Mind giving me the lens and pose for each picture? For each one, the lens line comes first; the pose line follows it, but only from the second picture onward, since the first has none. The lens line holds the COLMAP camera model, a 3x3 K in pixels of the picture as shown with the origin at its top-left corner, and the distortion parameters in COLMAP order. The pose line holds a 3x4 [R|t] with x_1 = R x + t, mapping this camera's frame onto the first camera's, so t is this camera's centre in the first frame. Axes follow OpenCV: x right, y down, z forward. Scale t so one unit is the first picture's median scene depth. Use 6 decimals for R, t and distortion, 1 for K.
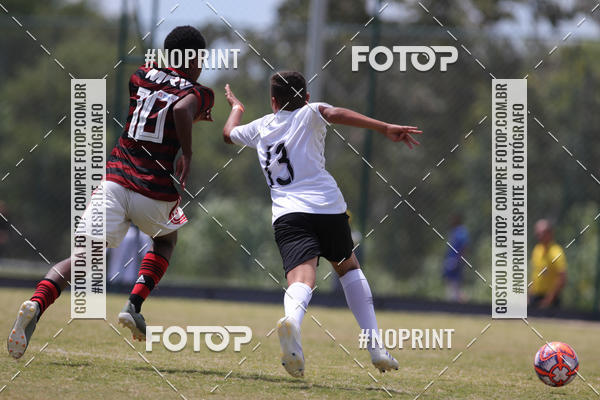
lens RADIAL K [[276.7, 0, 300.6], [0, 276.7, 199.7], [0, 0, 1]] dist [0.000329, 0.000650]
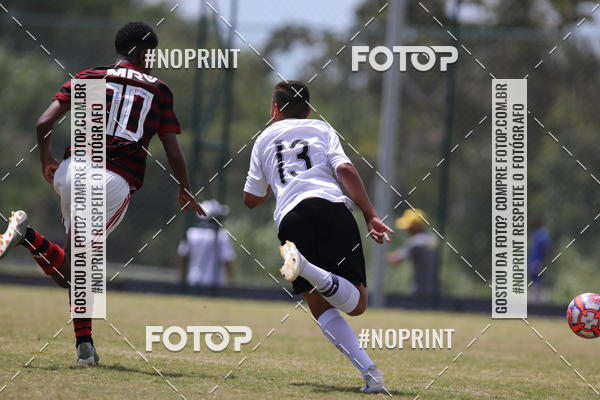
lens RADIAL K [[276.7, 0, 299.3], [0, 276.7, 200.1], [0, 0, 1]] dist [0.000329, 0.000650]
pose [[1.000000, 0.000242, 0.000629, -0.286978], [-0.000243, 0.999999, 0.001523, -0.008321], [-0.000629, -0.001524, 0.999999, 0.000601]]
